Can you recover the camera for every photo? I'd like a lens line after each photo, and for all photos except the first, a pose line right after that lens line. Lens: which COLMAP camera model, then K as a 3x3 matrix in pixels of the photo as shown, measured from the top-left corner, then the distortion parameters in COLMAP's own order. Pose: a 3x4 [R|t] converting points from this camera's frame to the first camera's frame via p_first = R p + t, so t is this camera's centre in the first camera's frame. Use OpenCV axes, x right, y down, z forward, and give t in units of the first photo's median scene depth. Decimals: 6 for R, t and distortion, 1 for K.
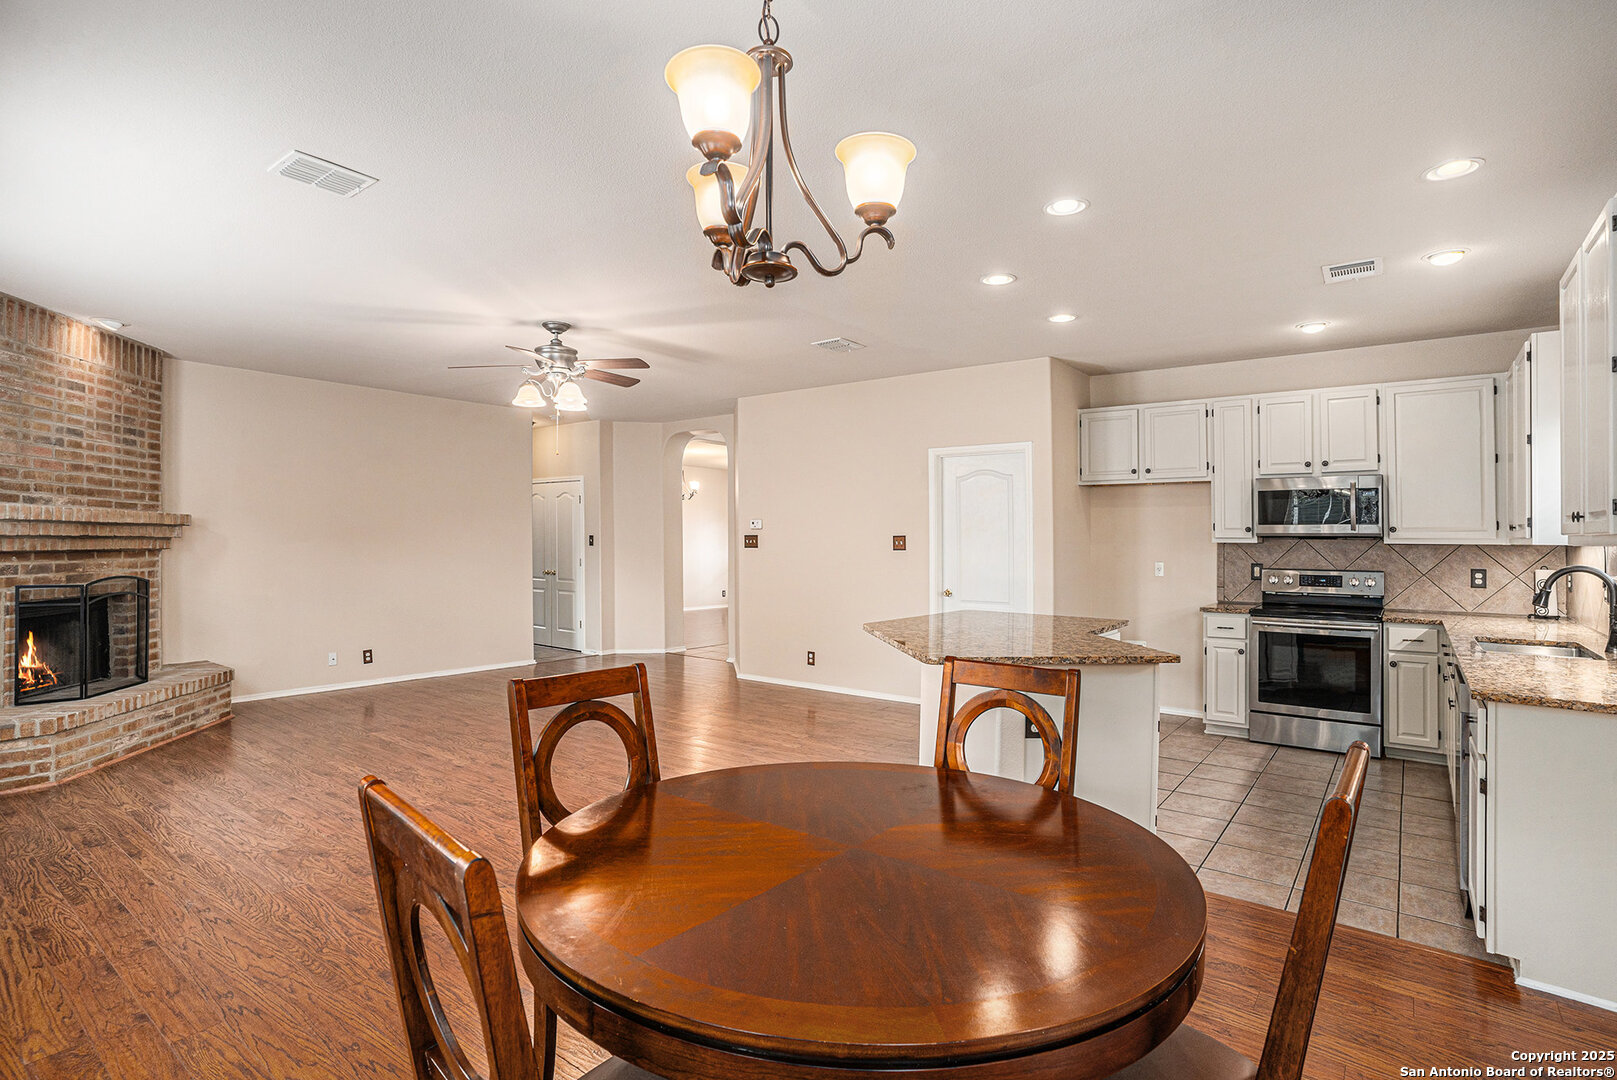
lens RADIAL K [[812.3, 0, 800.6], [0, 812.3, 545.0], [0, 0, 1]] dist [-0.073373, 0.040137]
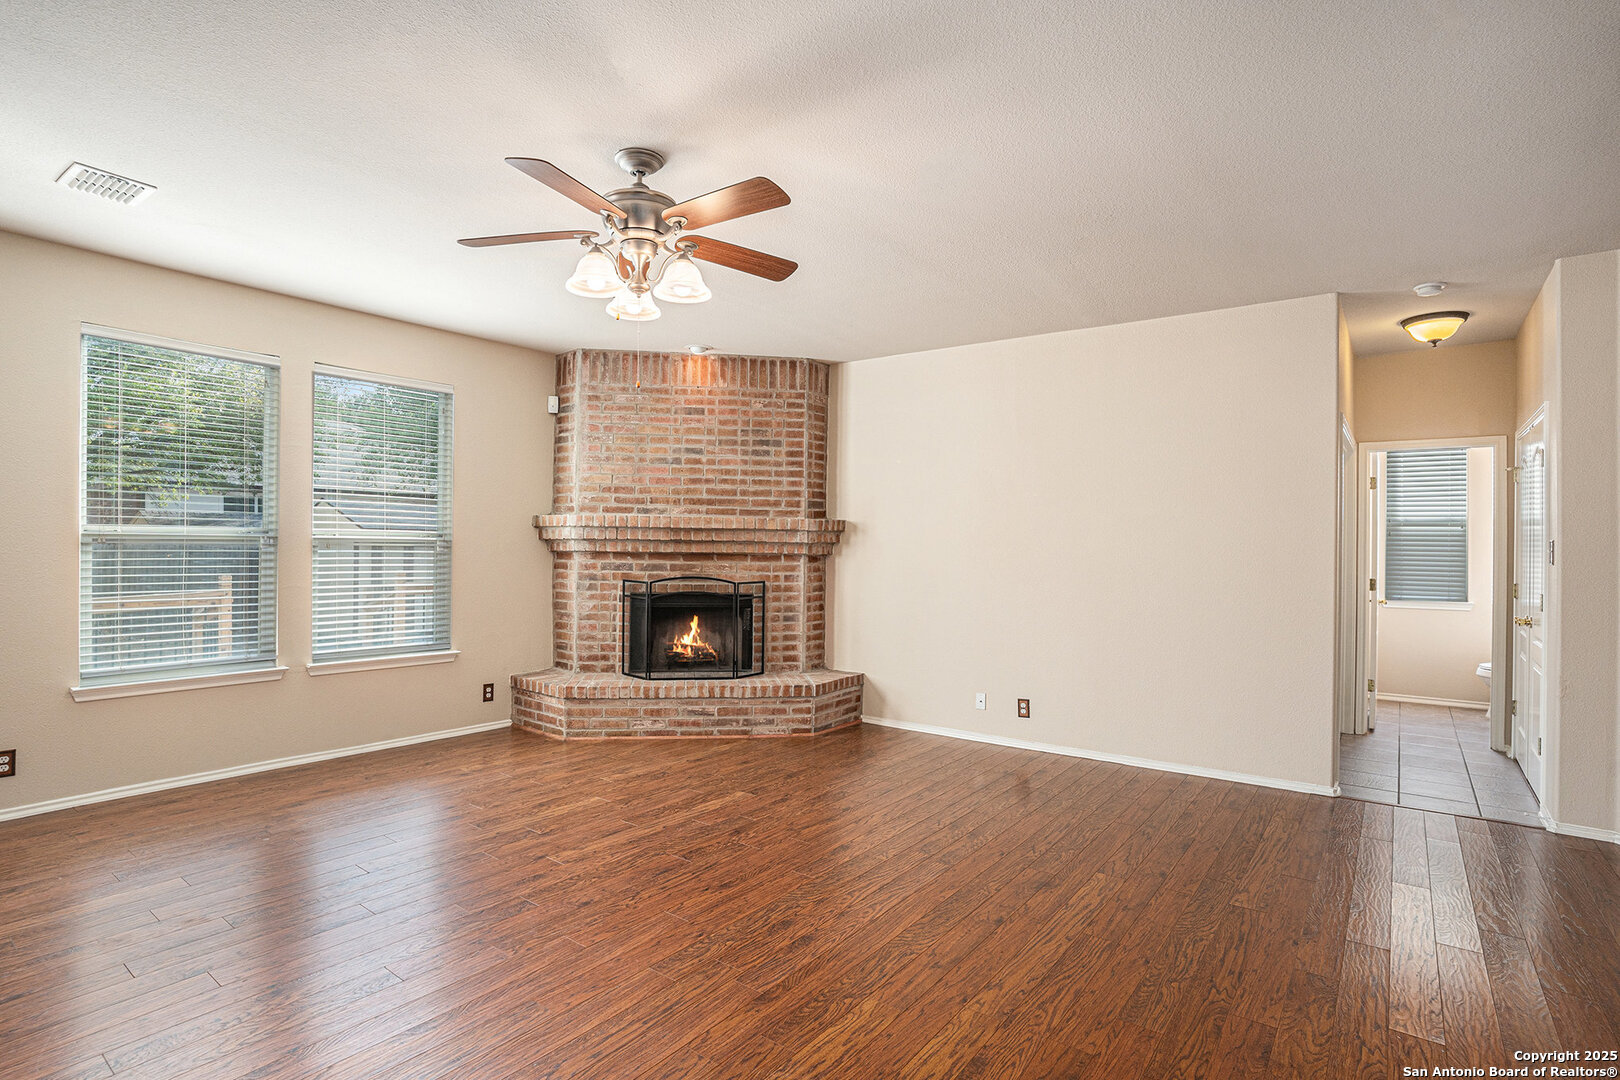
lens RADIAL K [[813.8, 0, 802.1], [0, 813.8, 545.0], [0, 0, 1]] dist [-0.073373, 0.040137]
pose [[0.001941, -0.002259, -0.999996, 0.266265], [-0.018914, 0.999818, -0.002295, -0.004746], [0.999819, 0.018919, 0.001898, 1.130995]]
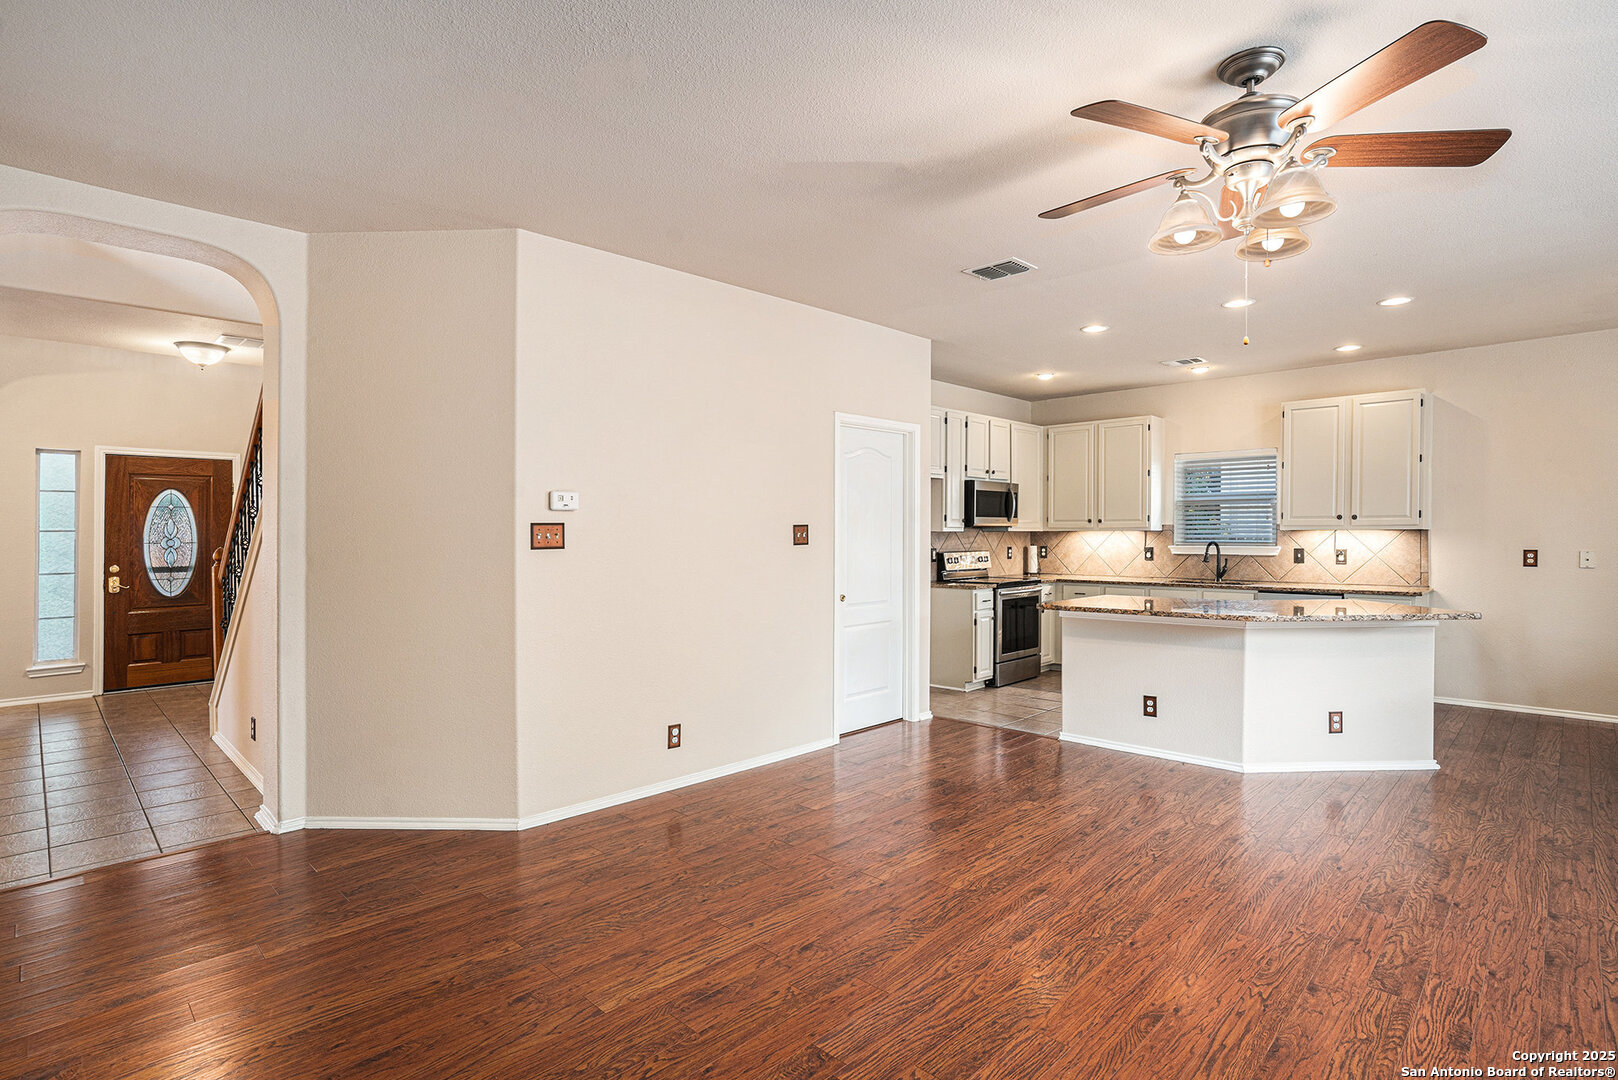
lens RADIAL K [[812.8, 0, 801.1], [0, 812.8, 545.0], [0, 0, 1]] dist [-0.073373, 0.040137]
pose [[0.131083, -0.022074, 0.991126, -0.794068], [0.011308, 0.999720, 0.020770, -0.011376], [-0.991307, 0.008485, 0.131296, 1.209755]]
